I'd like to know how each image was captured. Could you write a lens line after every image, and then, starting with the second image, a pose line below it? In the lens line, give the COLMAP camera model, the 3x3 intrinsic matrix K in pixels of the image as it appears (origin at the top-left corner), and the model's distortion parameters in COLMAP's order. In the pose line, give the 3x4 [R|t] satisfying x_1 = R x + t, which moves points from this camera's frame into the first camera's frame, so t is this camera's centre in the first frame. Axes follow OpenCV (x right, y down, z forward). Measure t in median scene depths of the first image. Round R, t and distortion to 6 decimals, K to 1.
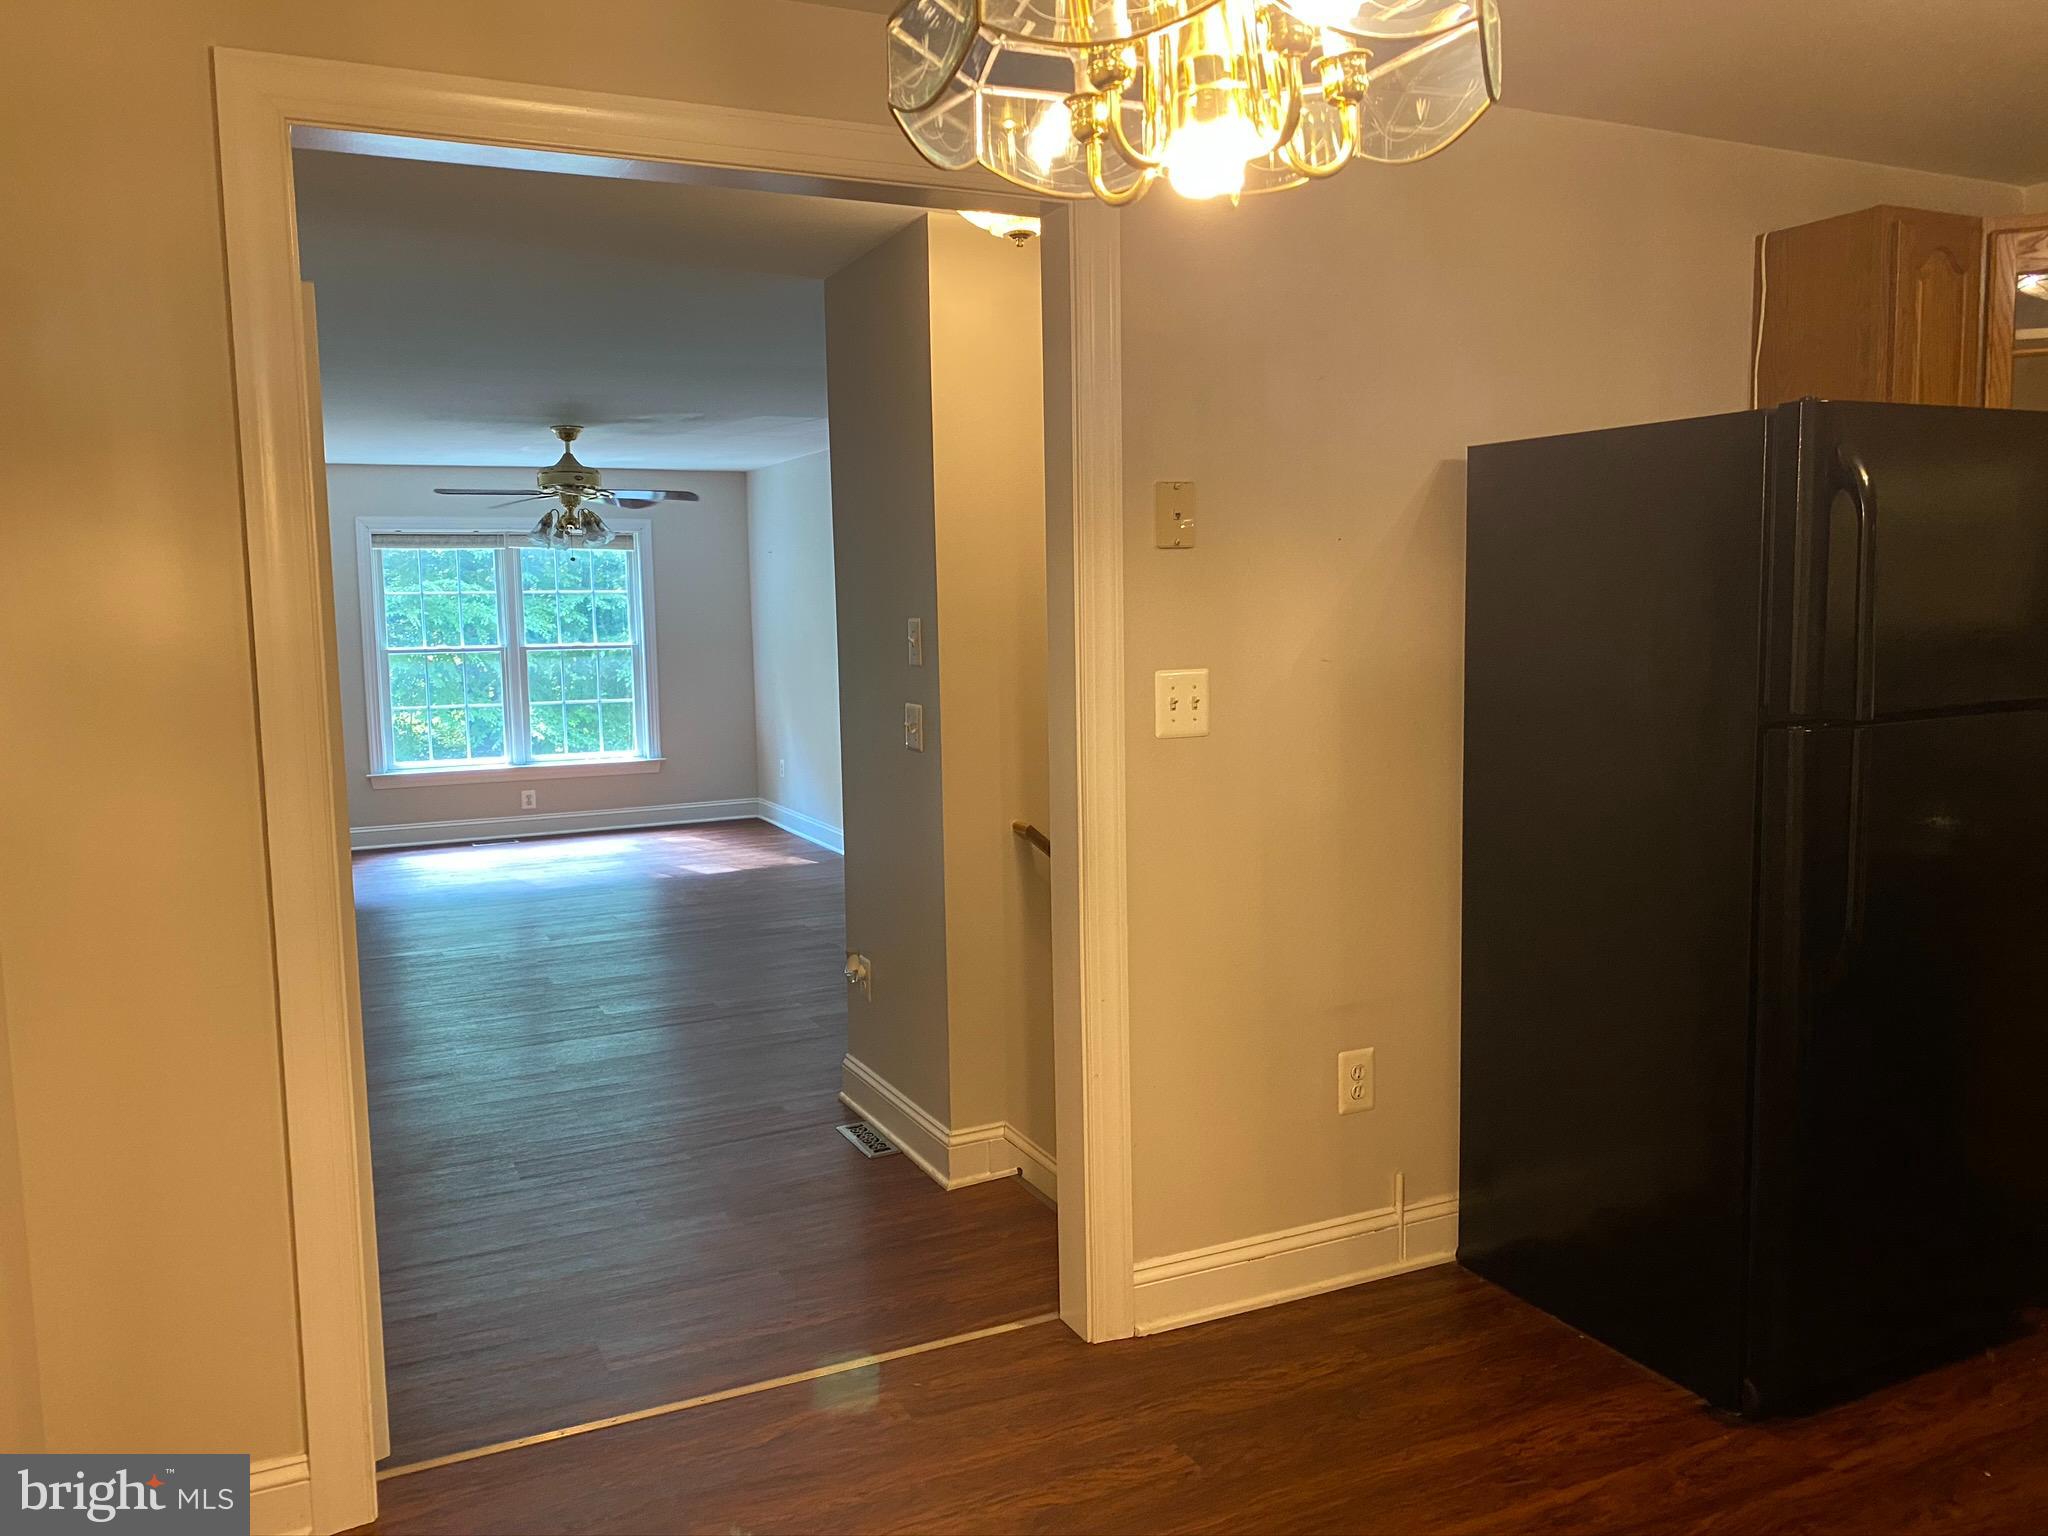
lens RADIAL K [[1581.0, 0, 1034.4], [0, 1581.0, 762.2], [0, 0, 1]] dist [0.039747, -0.014706]
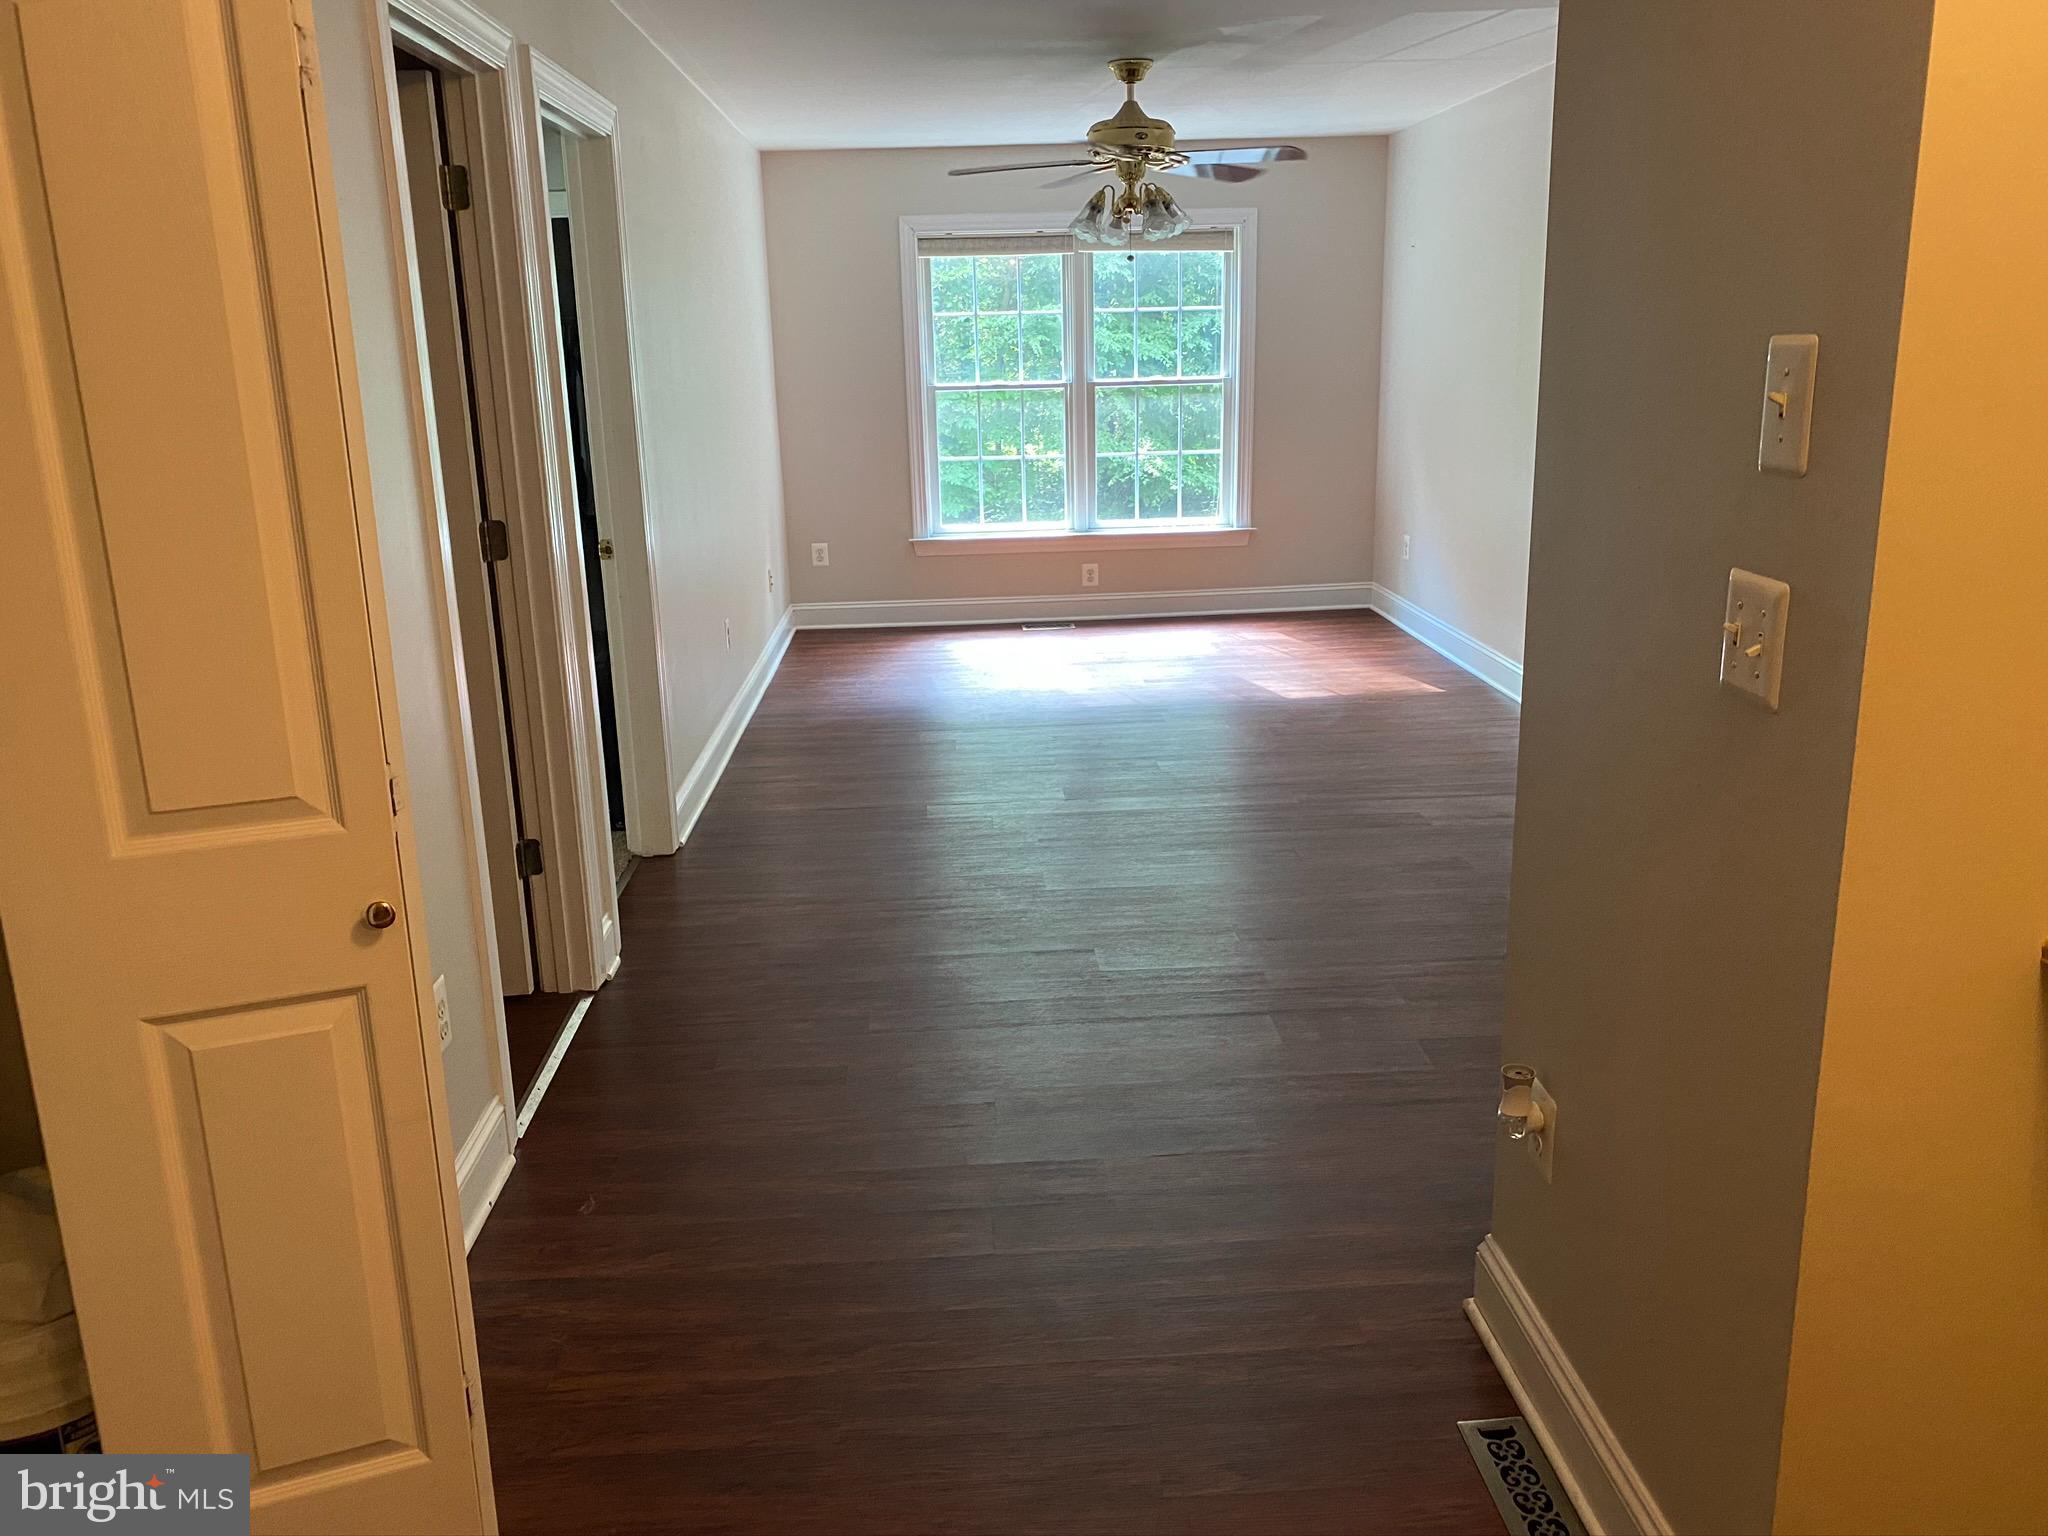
lens RADIAL K [[1581.0, 0, 1041.5], [0, 1581.0, 778.9], [0, 0, 1]] dist [0.039747, -0.014706]
pose [[0.926891, 0.093920, -0.363390, -0.036263], [-0.028132, 0.982847, 0.182266, -0.021075], [0.374276, -0.158718, 0.913634, 0.231701]]
